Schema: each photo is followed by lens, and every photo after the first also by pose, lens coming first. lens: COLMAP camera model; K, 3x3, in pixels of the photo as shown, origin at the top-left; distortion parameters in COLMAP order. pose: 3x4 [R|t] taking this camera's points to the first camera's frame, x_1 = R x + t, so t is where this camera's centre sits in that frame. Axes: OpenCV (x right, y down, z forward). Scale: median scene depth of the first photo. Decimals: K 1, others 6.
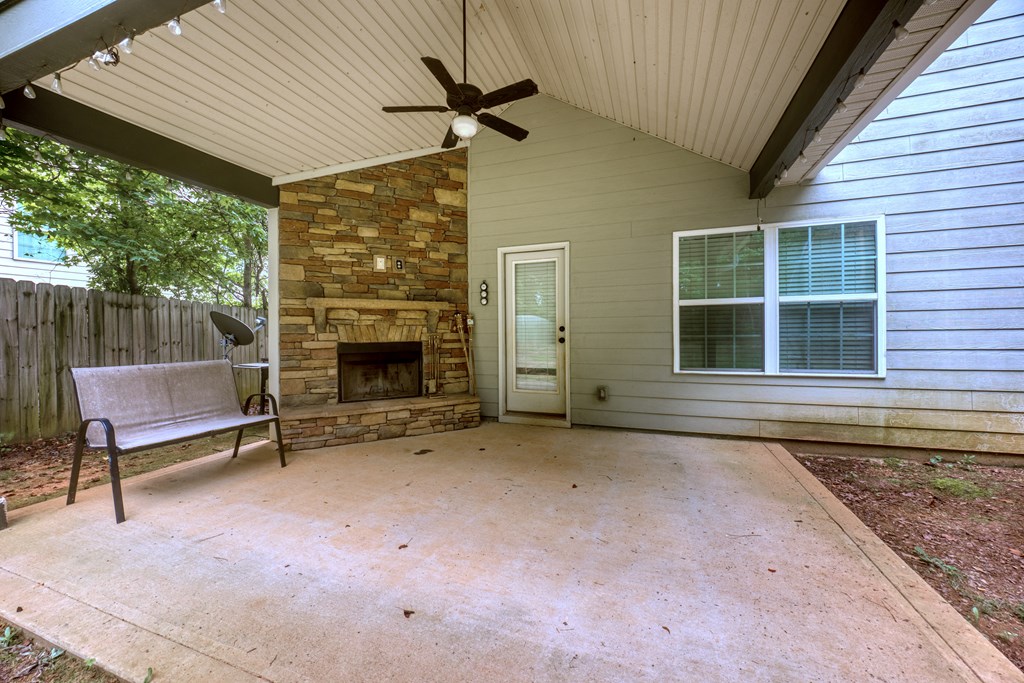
lens RADIAL K [[403.7, 0, 517.3], [0, 403.7, 337.0], [0, 0, 1]] dist [0.000048, -0.000114]
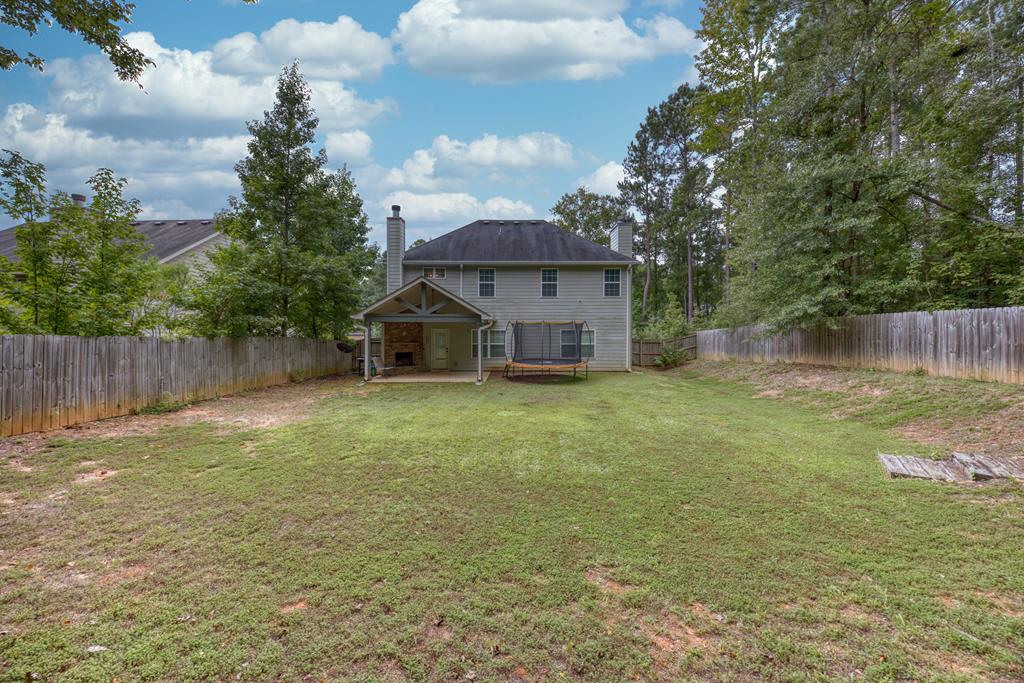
lens RADIAL K [[403.7, 0, 517.3], [0, 403.7, 337.0], [0, 0, 1]] dist [0.000048, -0.000114]
pose [[0.944414, 0.004786, 0.328725, -0.629310], [-0.004929, 0.999988, -0.000398, -0.156280], [-0.328723, -0.001244, 0.944426, -3.479856]]
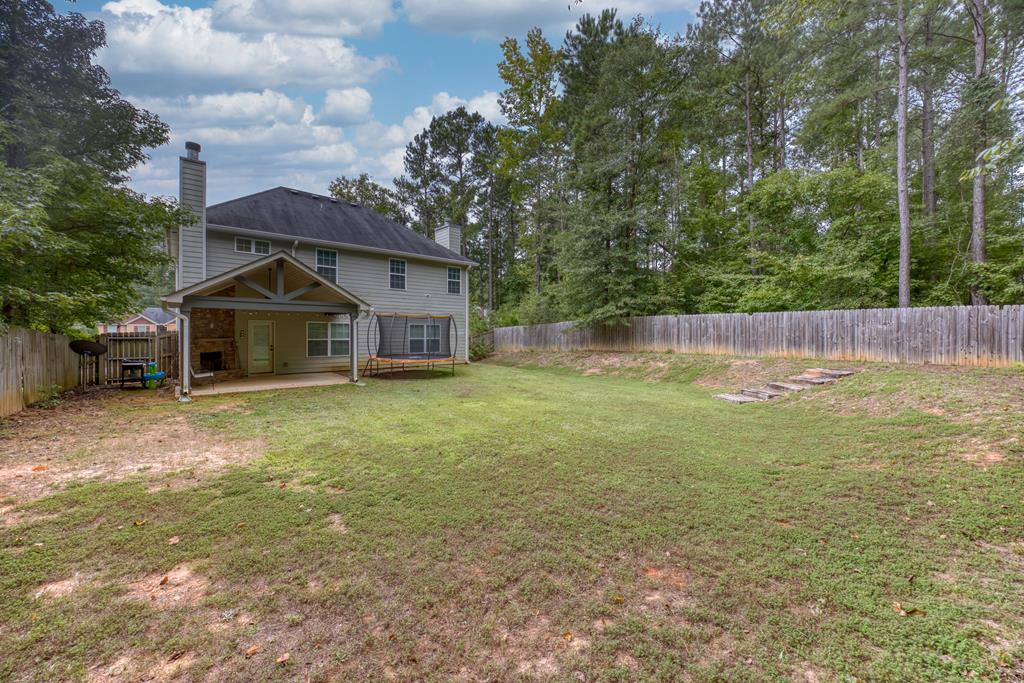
lens RADIAL K [[403.7, 0, 517.3], [0, 403.7, 337.0], [0, 0, 1]] dist [0.000048, -0.000114]
pose [[0.482491, -0.000735, 0.875901, -1.940837], [0.000447, 1.000000, 0.000593, -0.103820], [-0.875901, 0.000105, 0.482491, -2.532401]]
